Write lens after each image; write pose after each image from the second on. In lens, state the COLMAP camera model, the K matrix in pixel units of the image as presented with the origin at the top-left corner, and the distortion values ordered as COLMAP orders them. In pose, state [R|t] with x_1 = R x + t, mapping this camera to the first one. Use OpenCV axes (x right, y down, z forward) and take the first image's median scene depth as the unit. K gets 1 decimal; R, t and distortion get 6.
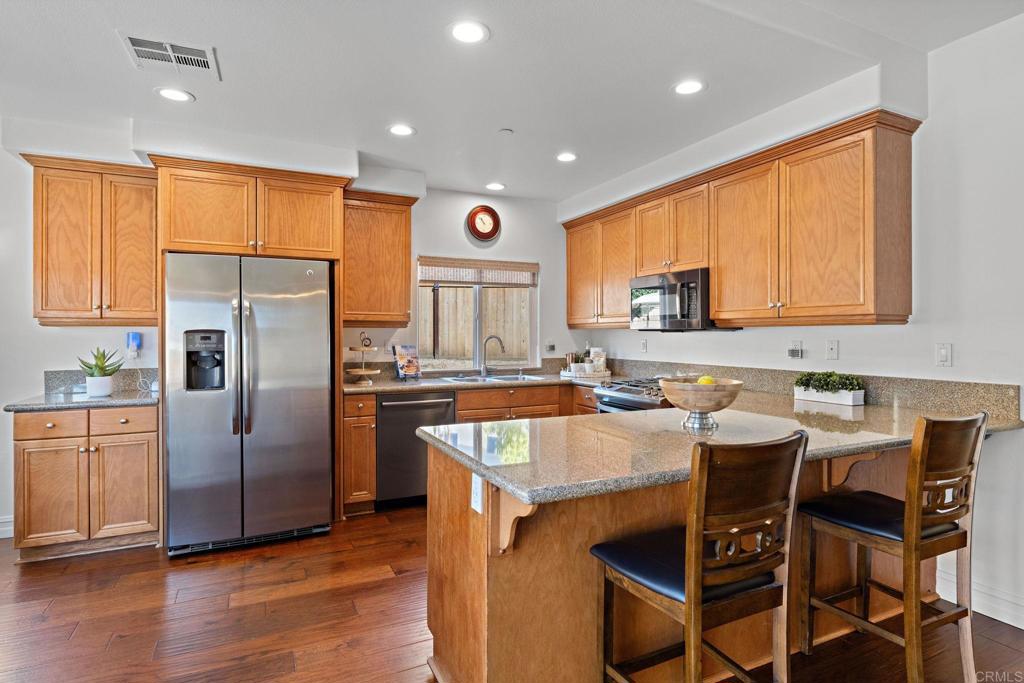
lens RADIAL K [[533.6, 0, 514.1], [0, 533.6, 334.3], [0, 0, 1]] dist [-0.001987, -0.000115]
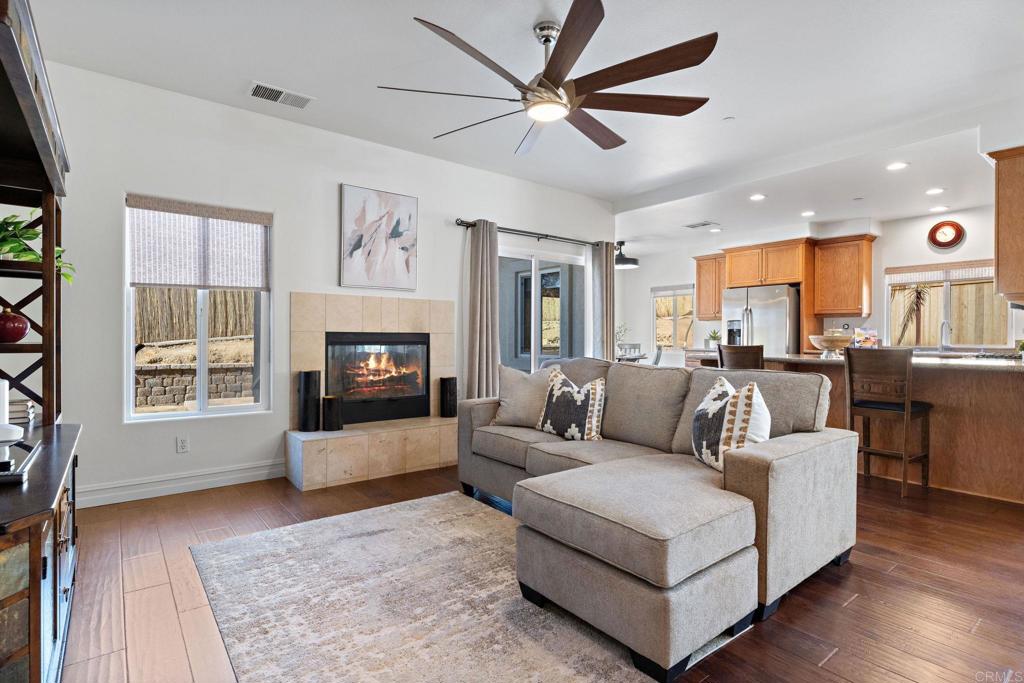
lens RADIAL K [[513.9, 0, 512.5], [0, 513.9, 337.6], [0, 0, 1]] dist [-0.001066, -0.000766]
pose [[0.215143, 0.004053, -0.976574, 1.110482], [-0.004041, 0.999987, 0.003260, 0.050347], [0.976574, 0.003245, 0.215156, -0.352240]]
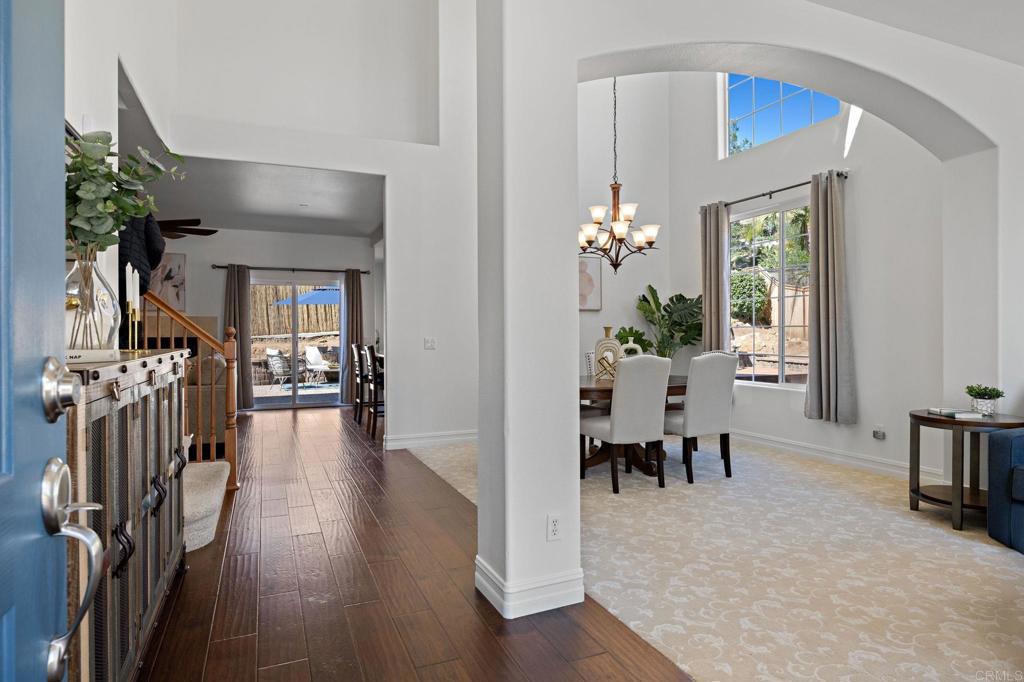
lens RADIAL K [[586.4, 0, 514.7], [0, 586.4, 327.5], [0, 0, 1]] dist [-0.003137, -0.001823]
pose [[-0.042319, -0.011286, -0.999040, 1.985351], [0.004778, 0.999922, -0.011498, 0.039352], [0.999093, -0.005260, -0.042261, 0.928174]]
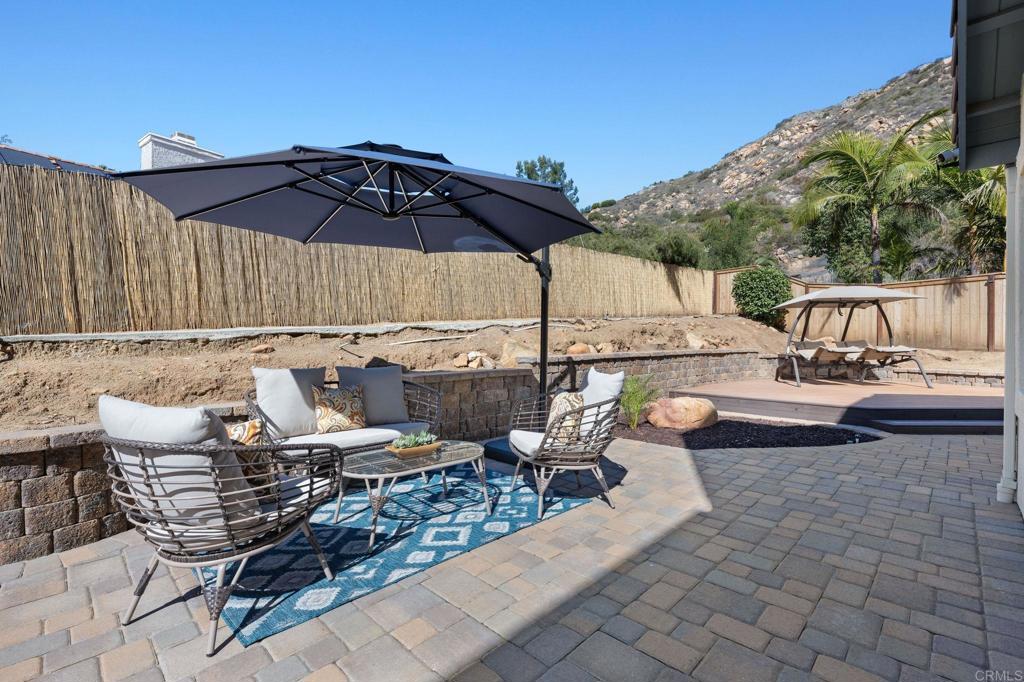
lens RADIAL K [[454.0, 0, 514.9], [0, 454.0, 342.7], [0, 0, 1]] dist [-0.000937, -0.000038]
pose [[0.346541, 0.003721, -0.938028, -0.724241], [0.000215, 0.999992, 0.004046, 0.058901], [0.938035, -0.001603, 0.346537, -0.393206]]
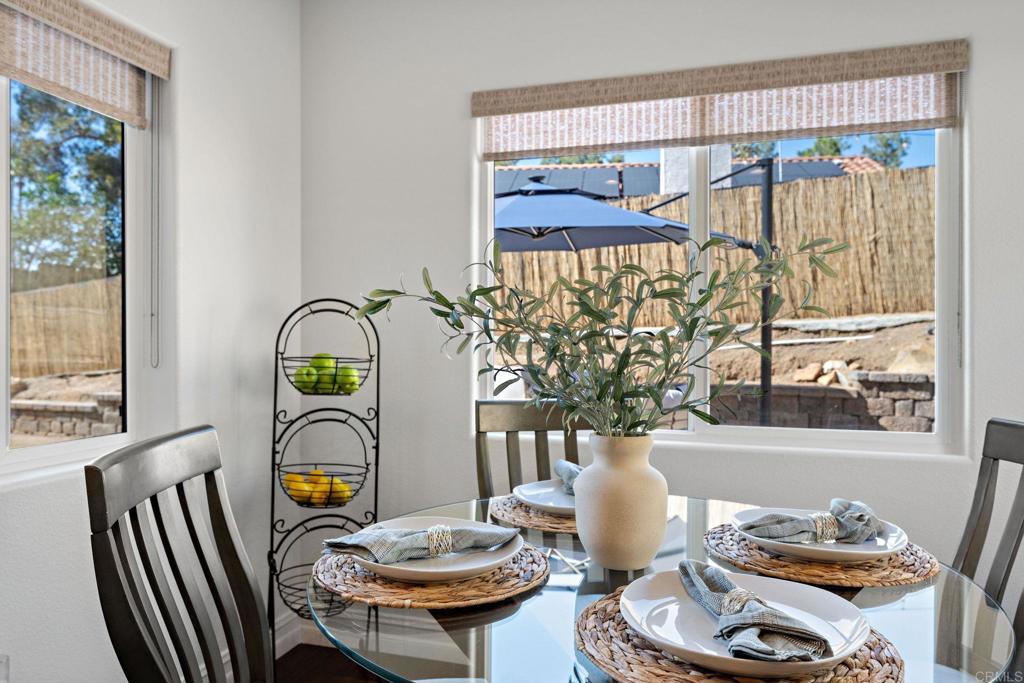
lens RADIAL K [[699.2, 0, 511.4], [0, 699.2, 336.3], [0, 0, 1]] dist [0.001533, -0.000213]
pose [[-0.680587, -0.001971, -0.732665, -0.484074], [-0.004014, 0.999991, 0.001039, 0.037129], [0.732657, 0.003648, -0.680589, 0.611466]]
